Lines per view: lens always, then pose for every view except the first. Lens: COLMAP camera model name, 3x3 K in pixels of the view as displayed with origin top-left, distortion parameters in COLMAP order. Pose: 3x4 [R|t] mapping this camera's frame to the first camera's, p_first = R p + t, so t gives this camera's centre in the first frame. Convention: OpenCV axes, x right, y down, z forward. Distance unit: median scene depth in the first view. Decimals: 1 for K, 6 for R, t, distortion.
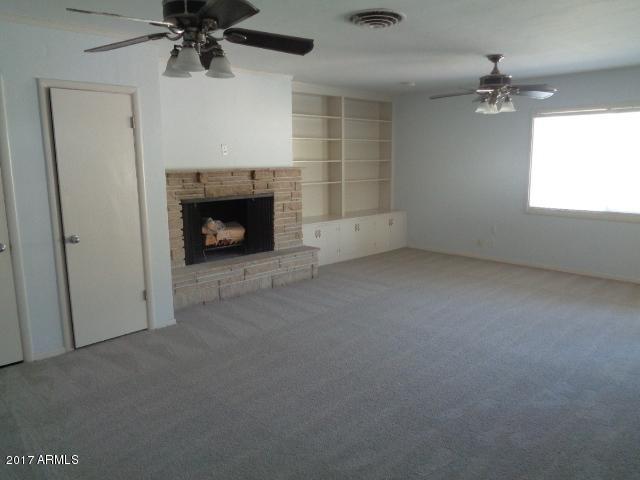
lens RADIAL K [[485.0, 0, 315.8], [0, 485.0, 239.9], [0, 0, 1]] dist [0.006860, 0.001844]
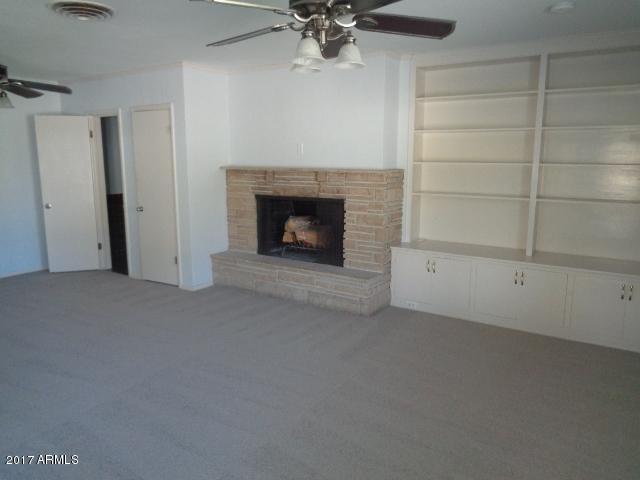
lens RADIAL K [[485.0, 0, 315.8], [0, 485.0, 239.9], [0, 0, 1]] dist [0.006860, 0.001844]
pose [[0.228583, 0.184208, -0.955938, 0.739808], [-0.165925, 0.974940, 0.148193, -0.149409], [0.959280, 0.124740, 0.253419, 0.773229]]
